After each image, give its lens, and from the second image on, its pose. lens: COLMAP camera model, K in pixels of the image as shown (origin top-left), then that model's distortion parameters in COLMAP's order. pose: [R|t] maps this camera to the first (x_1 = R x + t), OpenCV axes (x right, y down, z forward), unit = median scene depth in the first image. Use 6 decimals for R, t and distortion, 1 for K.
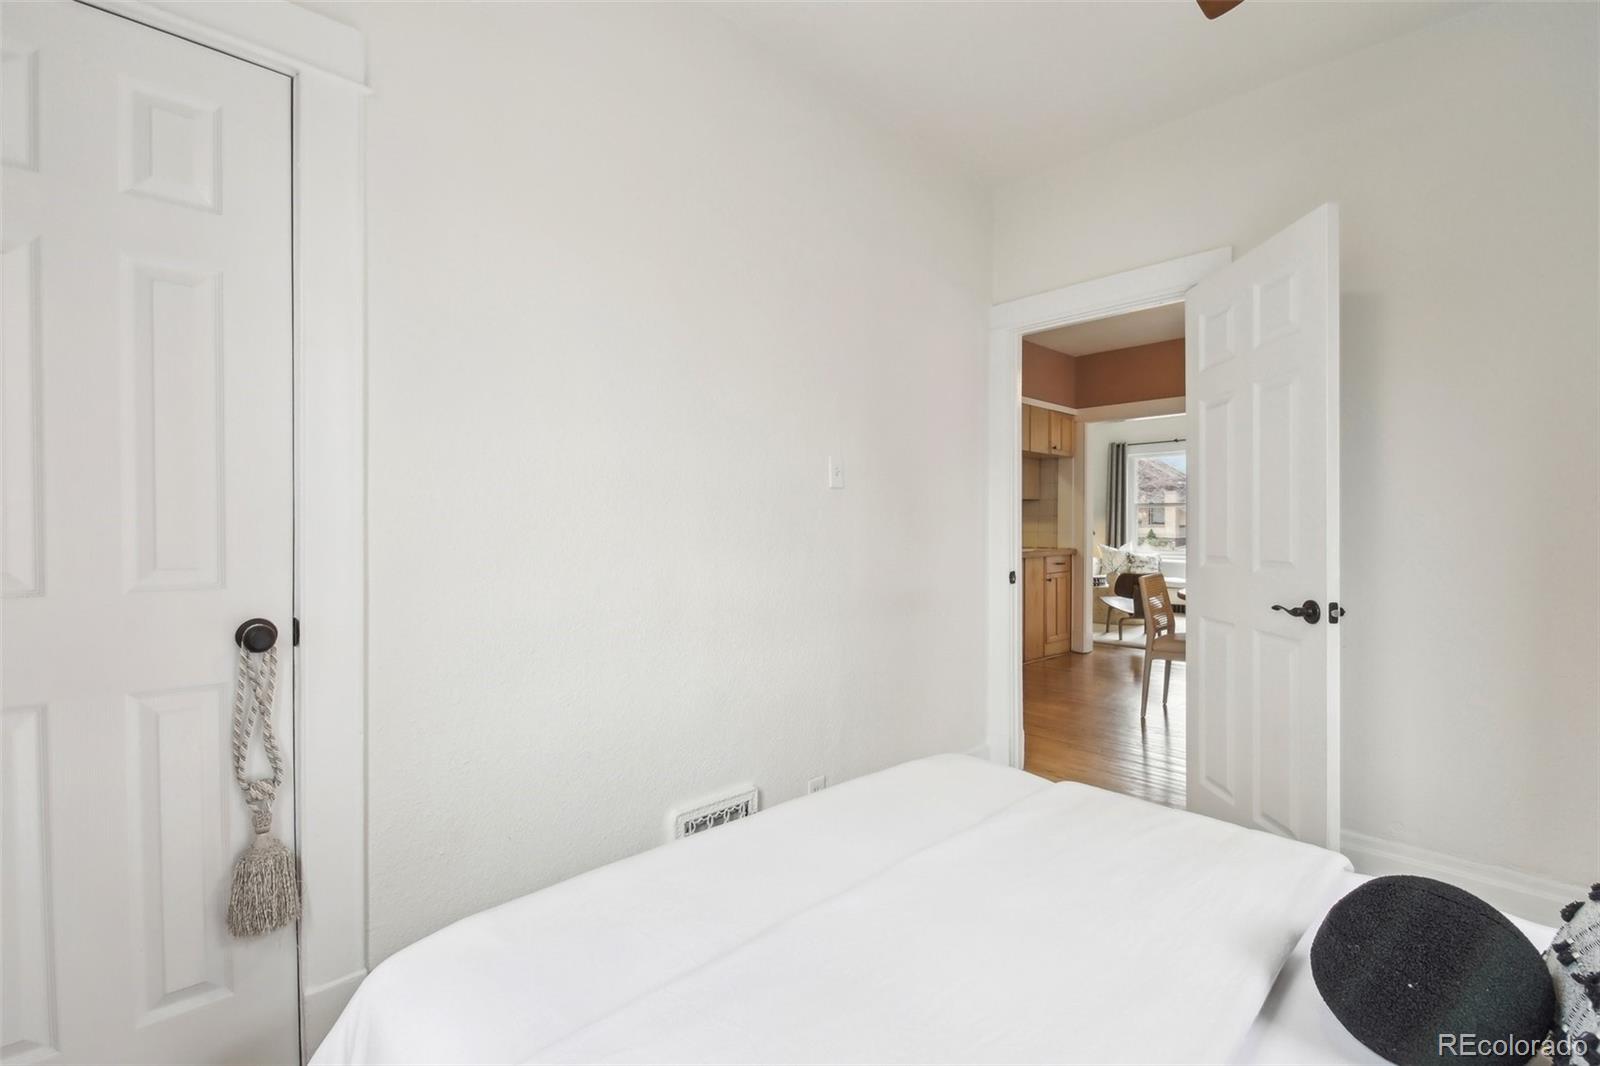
lens RADIAL K [[688.1, 0, 788.1], [0, 688.1, 523.7], [0, 0, 1]] dist [0.002142, -0.009858]
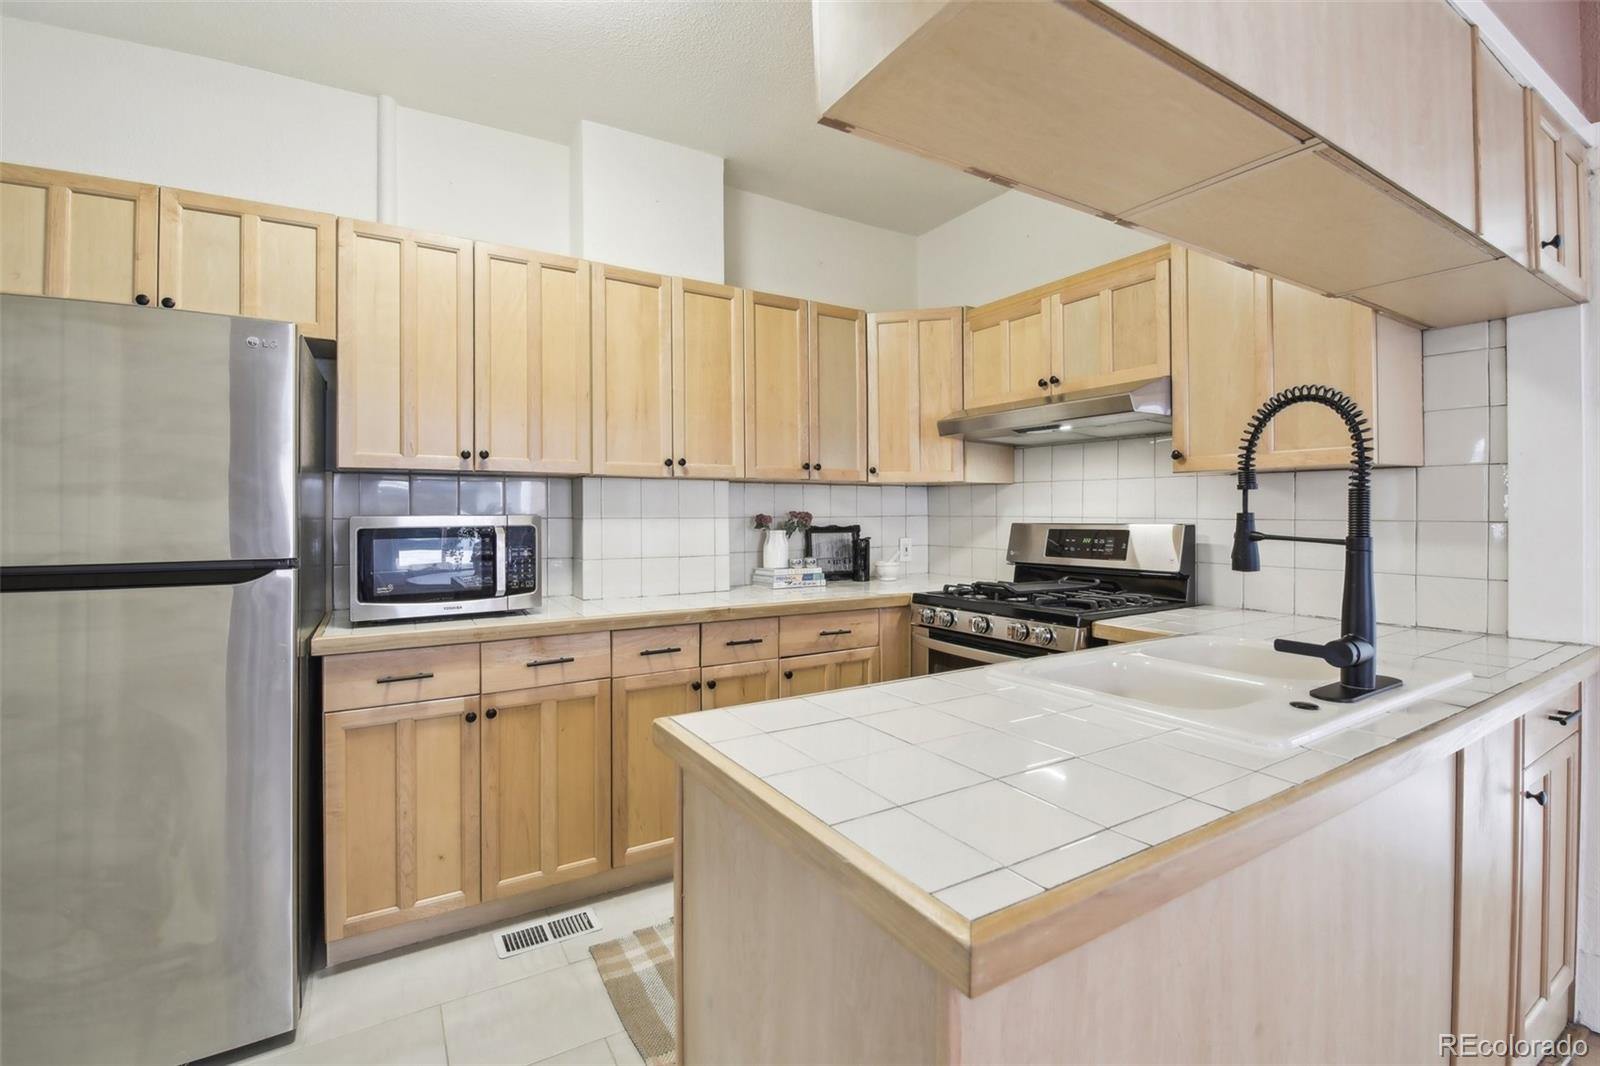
lens RADIAL K [[695.1, 0, 802.4], [0, 695.1, 510.0], [0, 0, 1]] dist [-0.004783, -0.000274]
pose [[0.980840, -0.002750, -0.194795, 0.163737], [0.002690, 0.999996, -0.000573, -0.016834], [0.194796, 0.000039, 0.980844, 0.663736]]
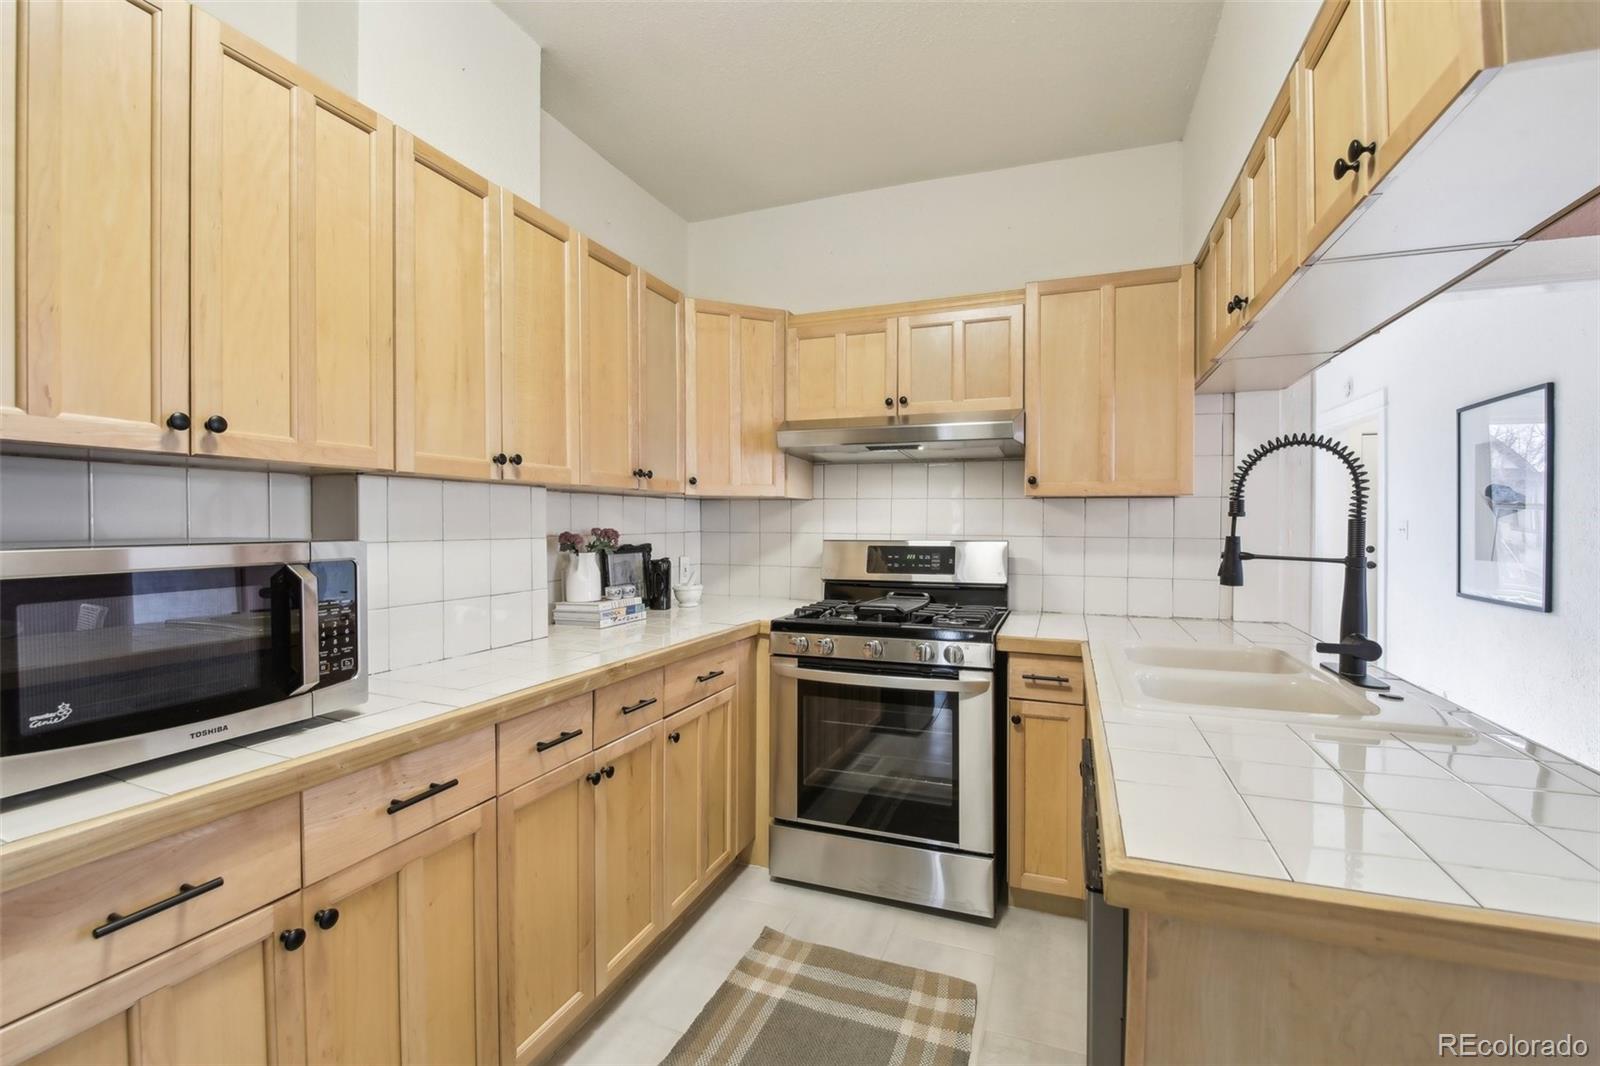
lens RADIAL K [[688.1, 0, 788.1], [0, 688.1, 523.7], [0, 0, 1]] dist [0.002142, -0.009858]
pose [[0.900707, 0.001083, 0.434426, -0.006175], [-0.004128, 0.999973, 0.006066, -0.021357], [-0.434407, -0.007257, 0.900687, 0.748537]]
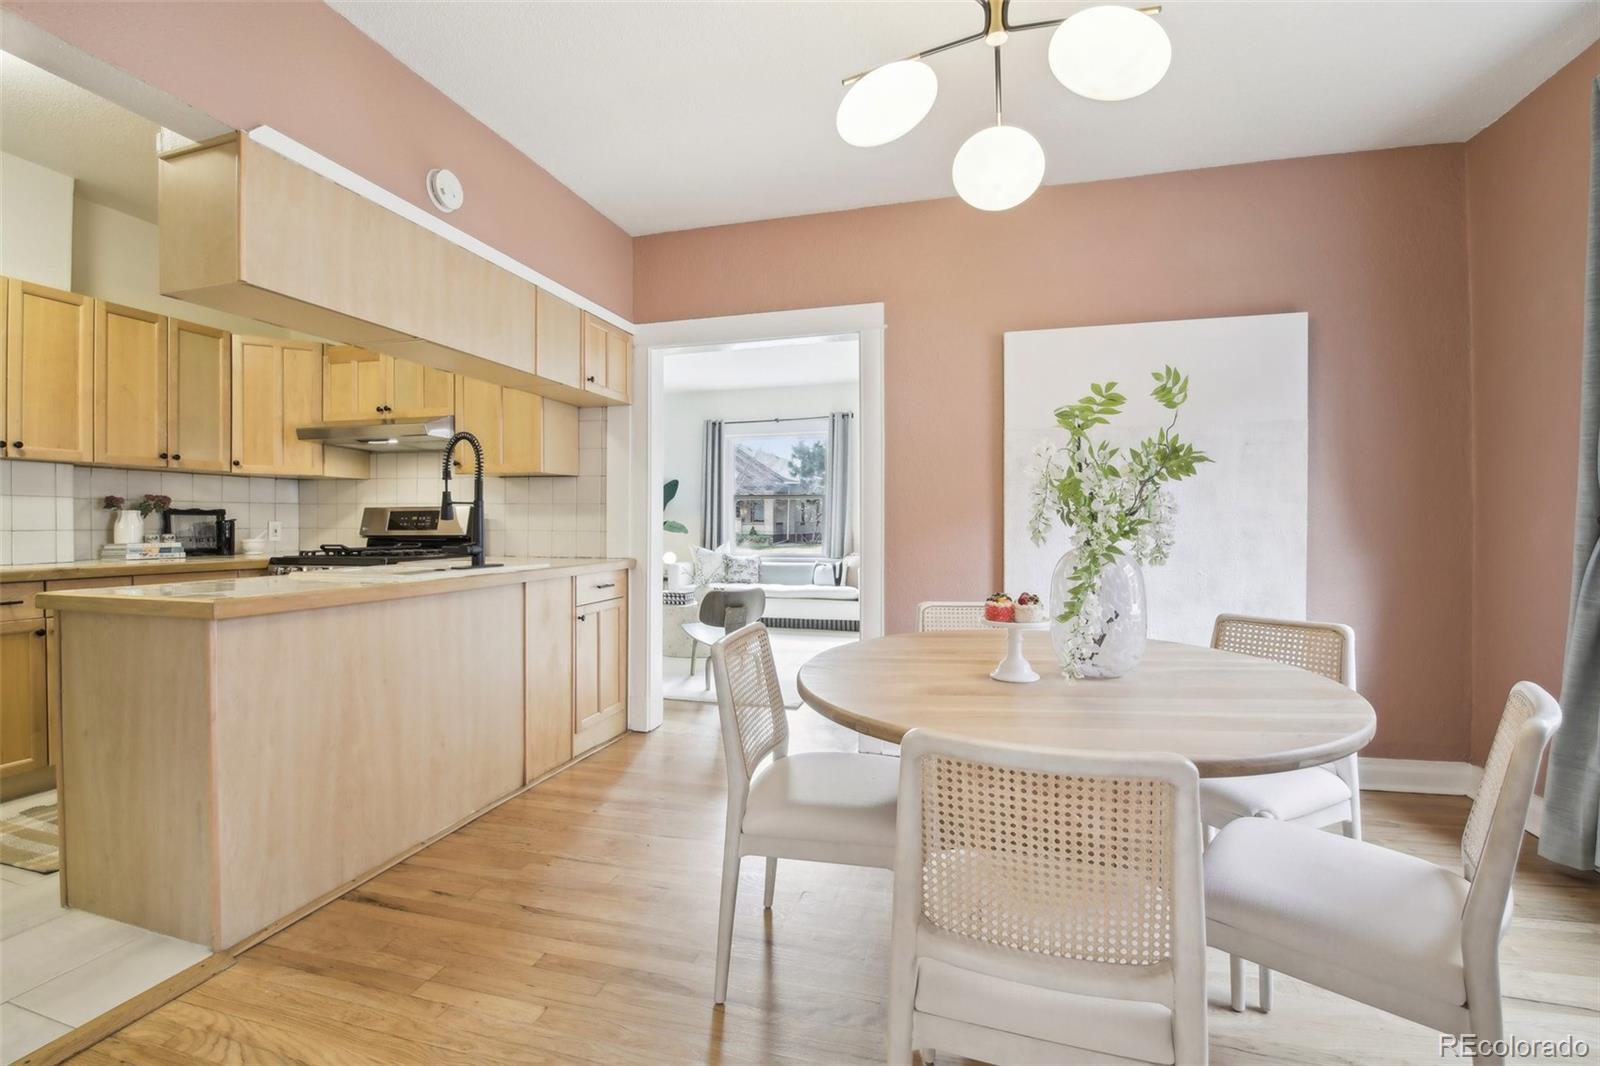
lens RADIAL K [[688.1, 0, 788.1], [0, 688.1, 523.7], [0, 0, 1]] dist [0.002142, -0.009858]
pose [[0.859561, 0.001708, 0.511030, 0.222167], [-0.003376, 0.999992, 0.002336, 0.003798], [-0.511021, -0.003733, 0.859560, 0.408440]]
